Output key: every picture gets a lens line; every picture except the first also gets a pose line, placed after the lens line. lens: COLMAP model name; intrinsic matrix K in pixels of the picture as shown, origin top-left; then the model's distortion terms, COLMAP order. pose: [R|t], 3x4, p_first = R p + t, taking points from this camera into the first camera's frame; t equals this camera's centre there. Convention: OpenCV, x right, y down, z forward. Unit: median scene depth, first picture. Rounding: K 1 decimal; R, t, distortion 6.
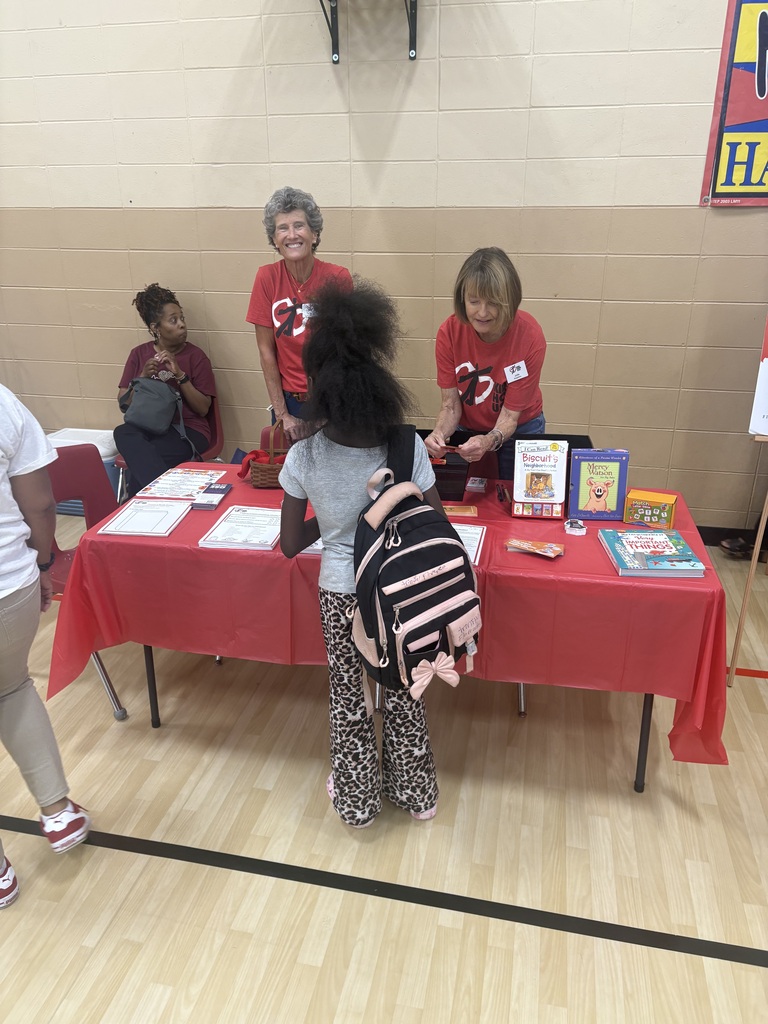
lens RADIAL K [[774.0, 0, 384.0], [0, 774.0, 512.0], [0, 0, 1]] dist [0.005614, -0.043815]
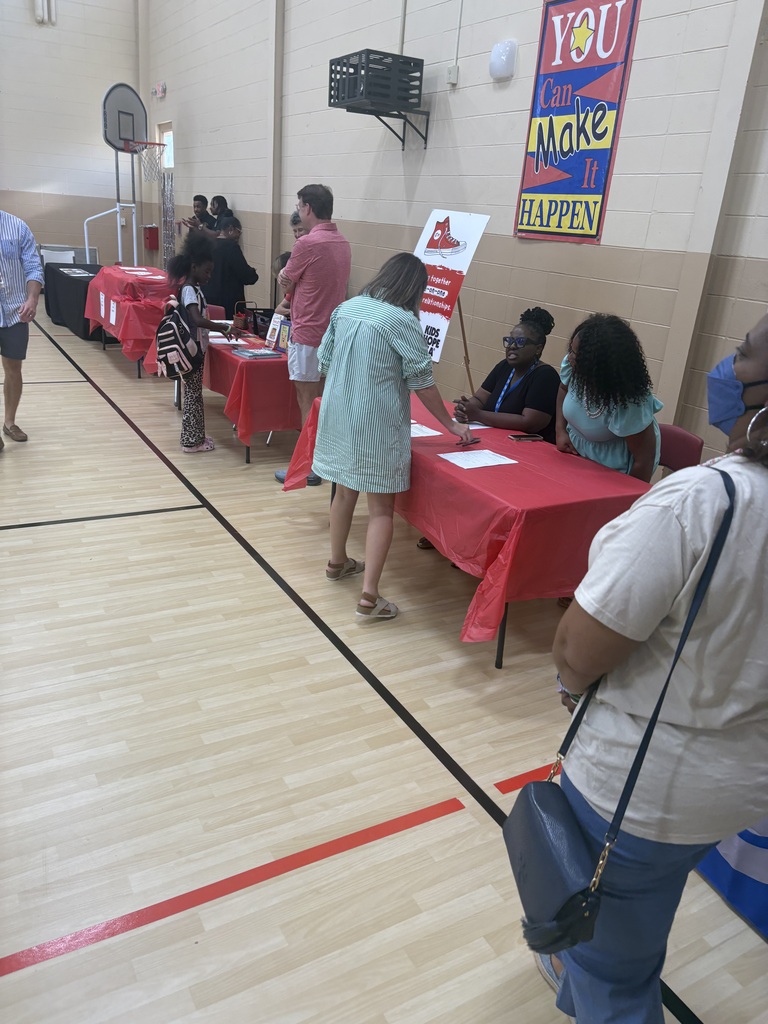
lens RADIAL K [[774.0, 0, 384.0], [0, 774.0, 512.0], [0, 0, 1]] dist [0.005614, -0.043815]
pose [[0.675598, 0.311572, -0.668199, 1.566531], [-0.327325, 0.938854, 0.106825, 0.072540], [0.660625, 0.146547, 0.736274, -0.325866]]
